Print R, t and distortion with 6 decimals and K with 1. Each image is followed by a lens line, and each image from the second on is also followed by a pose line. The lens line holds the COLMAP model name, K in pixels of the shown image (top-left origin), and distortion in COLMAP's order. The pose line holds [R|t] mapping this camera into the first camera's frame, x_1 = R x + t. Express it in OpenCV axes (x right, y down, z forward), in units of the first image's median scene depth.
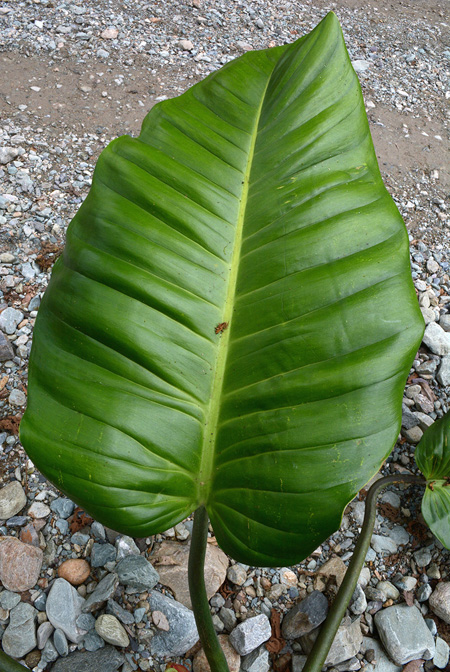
lens RADIAL K [[500.3, 0, 216.0], [0, 500.3, 335.7], [0, 0, 1]] dist [-0.003732, -0.063144]
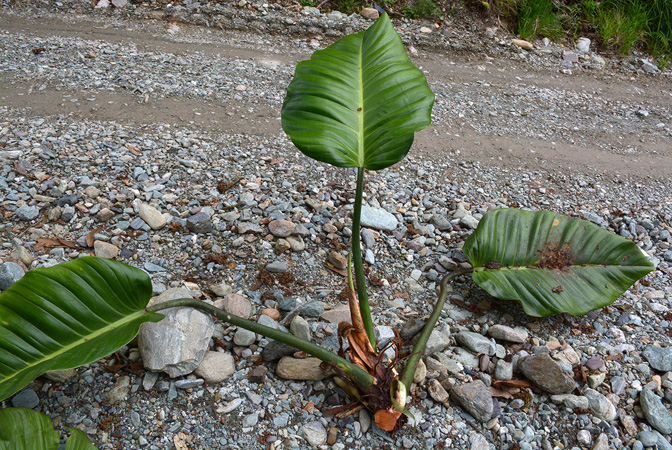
lens RADIAL K [[500.3, 0, 336.0], [0, 500.3, 225.0], [0, 0, 1]] dist [-0.003732, -0.063144]
pose [[0.992735, -0.056060, 0.106460, -0.142615], [0.092069, 0.923577, -0.372194, 0.513588], [-0.077459, 0.379292, 0.922029, -0.394636]]
